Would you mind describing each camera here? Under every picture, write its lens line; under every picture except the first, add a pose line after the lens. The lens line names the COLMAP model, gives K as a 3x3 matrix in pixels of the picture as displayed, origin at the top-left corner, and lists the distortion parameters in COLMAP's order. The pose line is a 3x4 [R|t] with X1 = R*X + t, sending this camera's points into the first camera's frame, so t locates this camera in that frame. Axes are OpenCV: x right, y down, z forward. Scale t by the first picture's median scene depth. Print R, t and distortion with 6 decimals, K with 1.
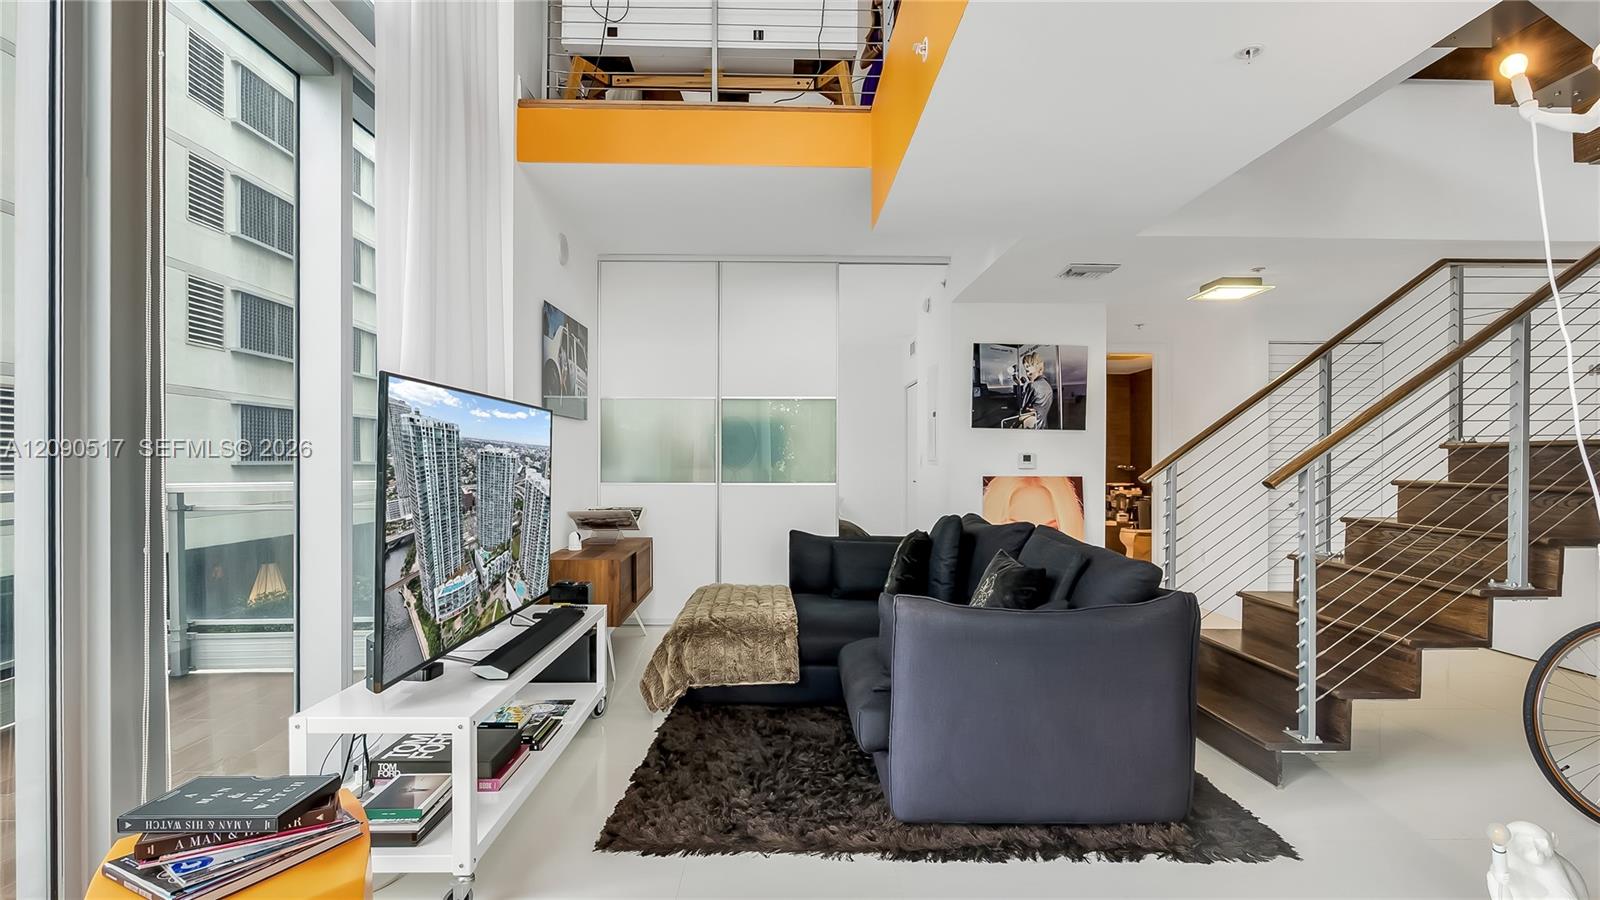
lens RADIAL K [[757.1, 0, 797.8], [0, 757.1, 463.6], [0, 0, 1]] dist [-0.010490, 0.001093]
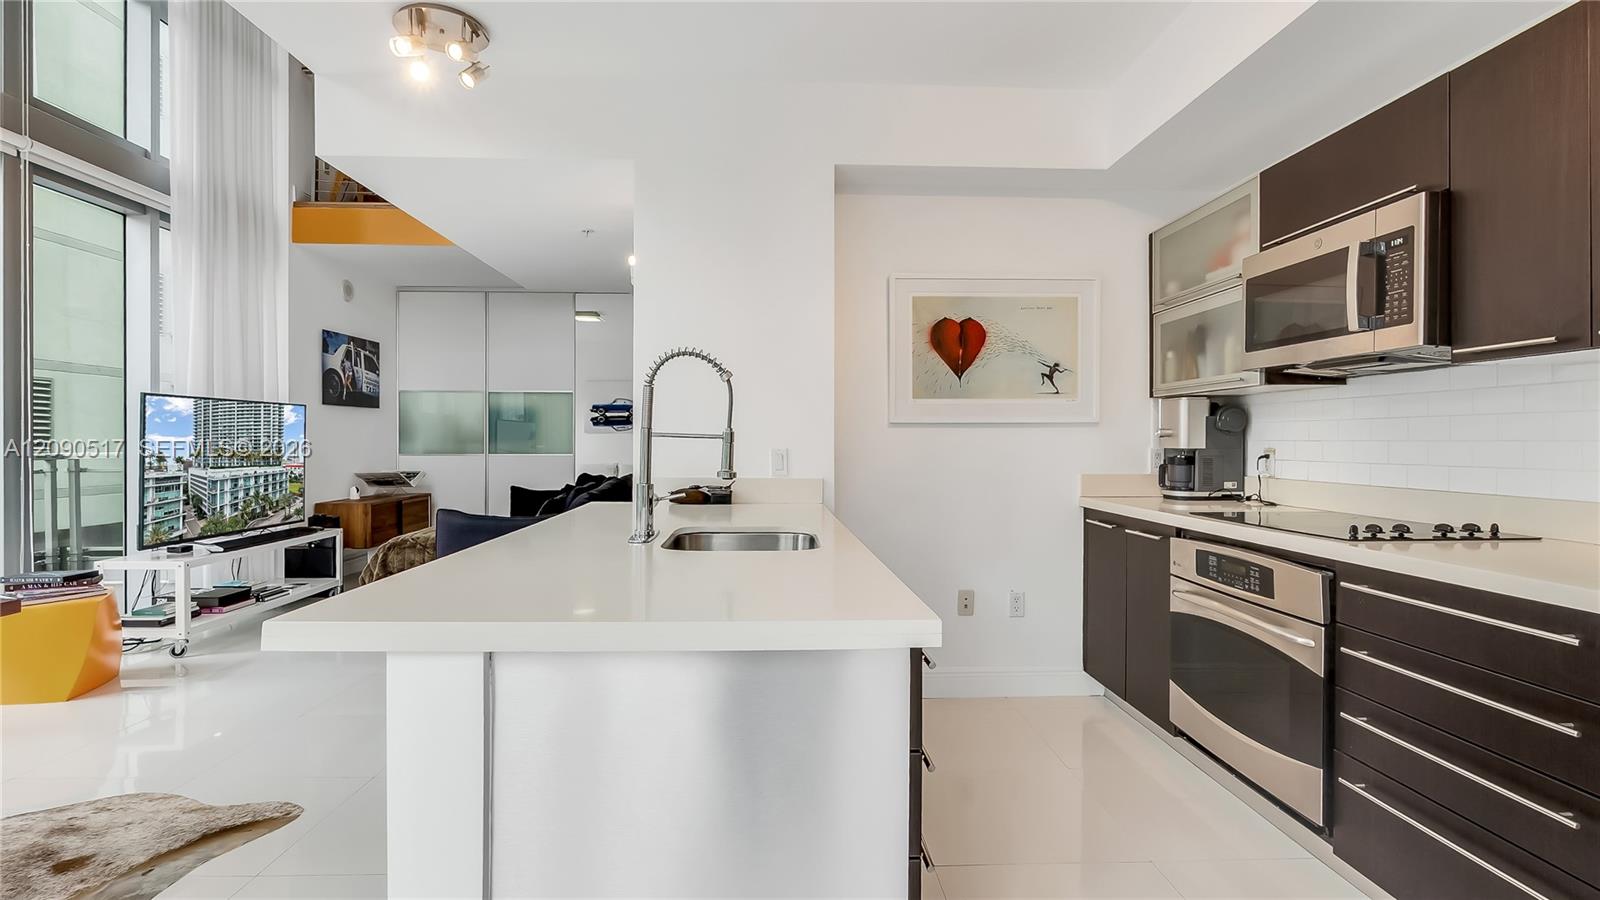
lens RADIAL K [[757.1, 0, 767.8], [0, 757.1, 444.7], [0, 0, 1]] dist [-0.010490, 0.001093]
pose [[0.999958, -0.000820, 0.009106, 0.450479], [0.000785, 0.999992, 0.003834, 0.004502], [-0.009109, -0.003827, 0.999951, -0.419998]]
